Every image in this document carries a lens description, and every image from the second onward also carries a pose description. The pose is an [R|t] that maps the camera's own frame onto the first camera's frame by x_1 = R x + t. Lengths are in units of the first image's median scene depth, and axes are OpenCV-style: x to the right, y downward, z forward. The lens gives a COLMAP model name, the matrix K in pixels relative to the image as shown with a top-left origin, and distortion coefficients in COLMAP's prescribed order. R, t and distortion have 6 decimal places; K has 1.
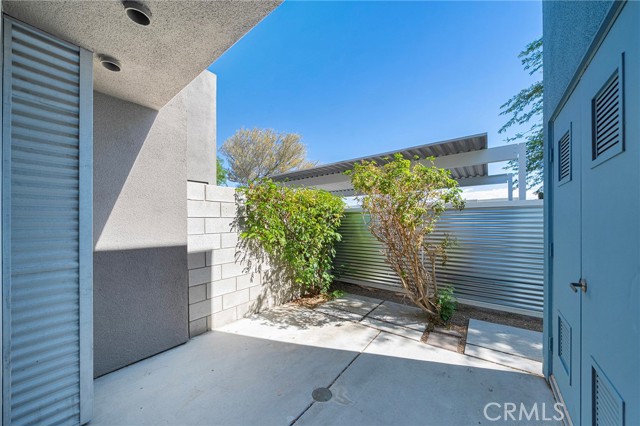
lens RADIAL K [[223.5, 0, 320.0], [0, 223.5, 219.0], [0, 0, 1]] dist [-0.000969, -0.000106]
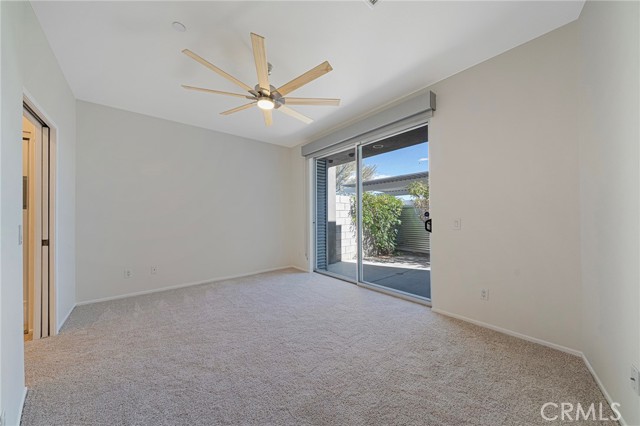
lens RADIAL K [[223.5, 0, 320.0], [0, 223.5, 219.0], [0, 0, 1]] dist [-0.000969, -0.000106]
pose [[0.976811, 0.004164, -0.214061, -0.167898], [0.000413, 0.999772, 0.021333, 0.023531], [0.214101, -0.020926, 0.976587, -0.923182]]
